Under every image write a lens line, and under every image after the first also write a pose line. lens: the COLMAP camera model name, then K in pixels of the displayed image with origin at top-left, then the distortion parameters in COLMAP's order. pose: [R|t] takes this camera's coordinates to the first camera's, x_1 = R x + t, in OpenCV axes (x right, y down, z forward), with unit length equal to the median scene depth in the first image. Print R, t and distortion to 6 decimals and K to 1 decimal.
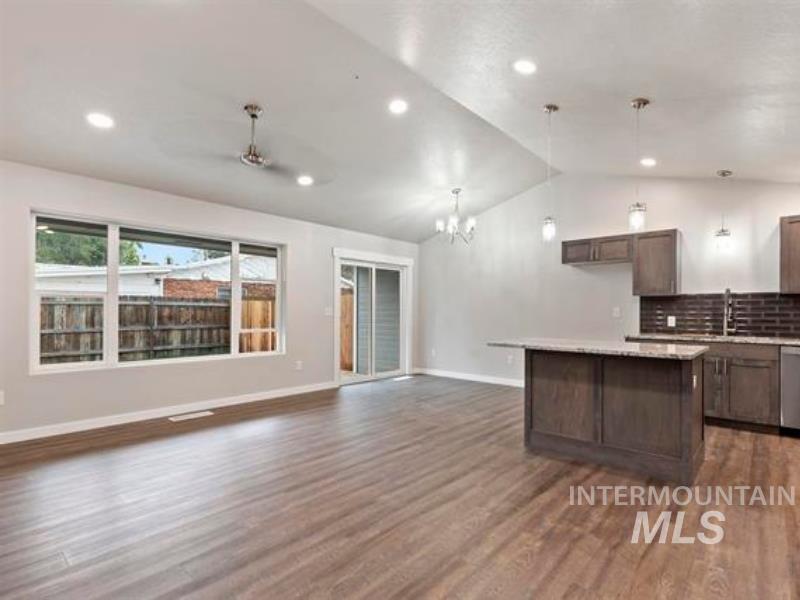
lens RADIAL K [[397.5, 0, 443.2], [0, 397.5, 312.3], [0, 0, 1]] dist [-0.000665, -0.000398]
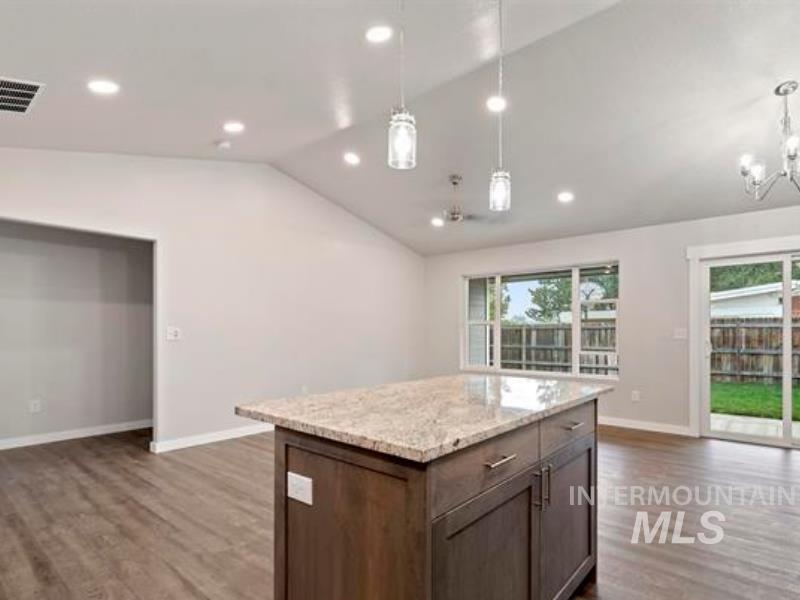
lens RADIAL K [[421.4, 0, 442.7], [0, 421.4, 335.6], [0, 0, 1]] dist [-0.006578, 0.000693]
pose [[0.037120, 0.000826, -0.999310, 0.252740], [0.000595, 0.999999, 0.000849, 0.000223], [0.999311, -0.000626, 0.037120, 0.257795]]
